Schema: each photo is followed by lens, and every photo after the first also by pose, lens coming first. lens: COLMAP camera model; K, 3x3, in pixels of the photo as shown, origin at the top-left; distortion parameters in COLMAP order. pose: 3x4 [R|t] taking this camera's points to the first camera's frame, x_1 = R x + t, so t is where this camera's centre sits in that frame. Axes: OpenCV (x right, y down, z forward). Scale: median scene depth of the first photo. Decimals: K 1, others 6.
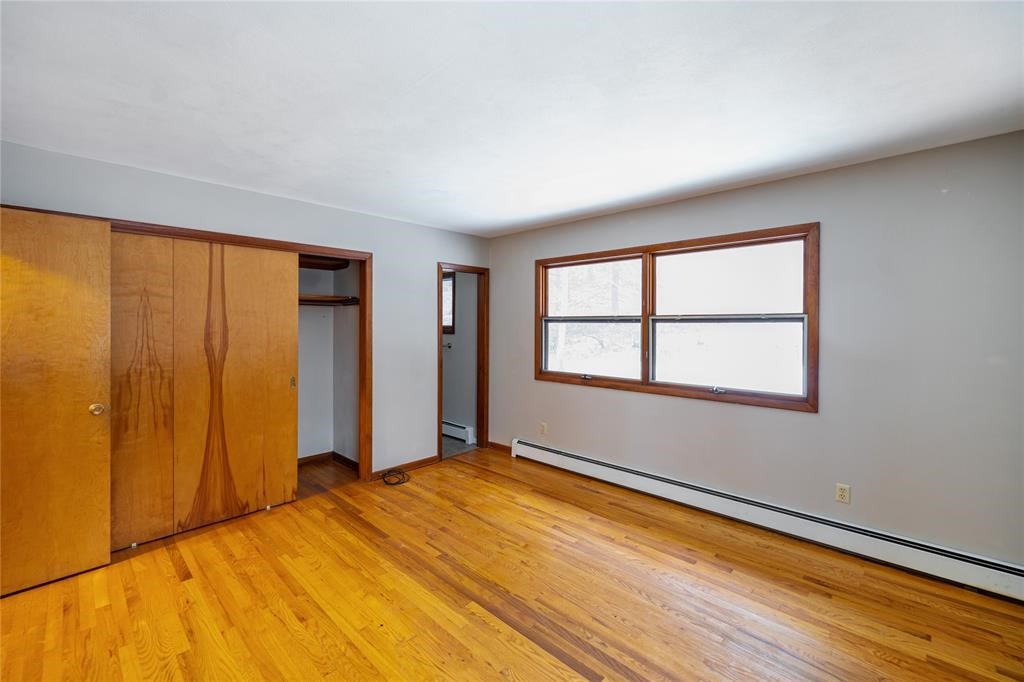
lens RADIAL K [[441.7, 0, 494.1], [0, 441.7, 322.5], [0, 0, 1]] dist [0.009631, -0.000124]
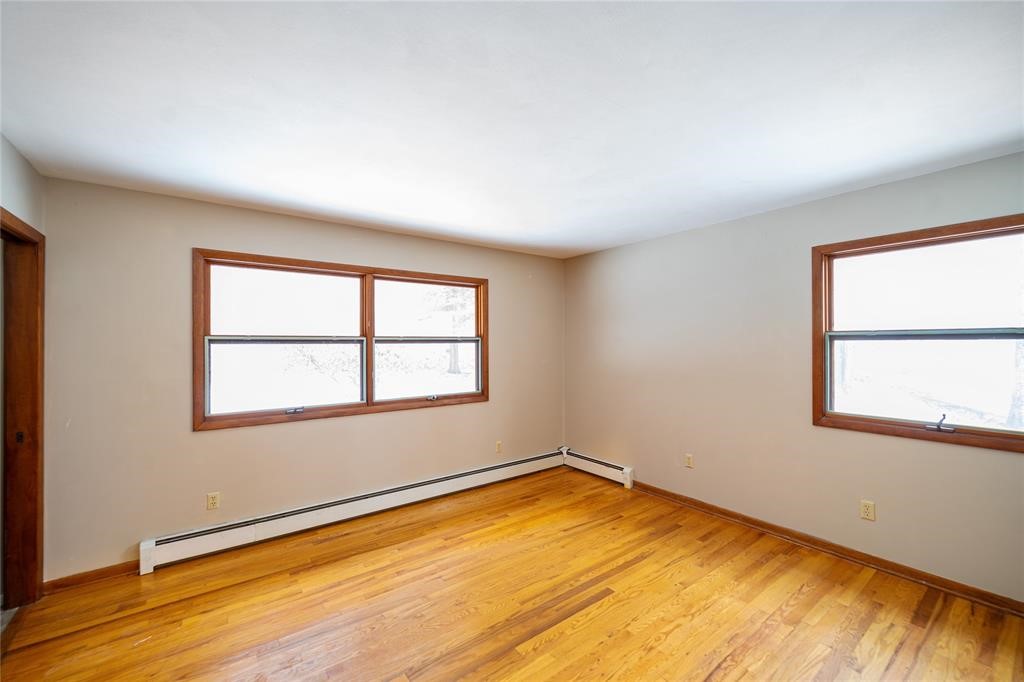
lens RADIAL K [[426.4, 0, 515.3], [0, 426.4, 337.7], [0, 0, 1]] dist [-0.000507, -0.000202]
pose [[0.111990, 0.013243, 0.993621, -0.609191], [0.002250, 0.999905, -0.013580, 0.001142], [-0.993707, 0.003757, 0.111950, 0.589853]]
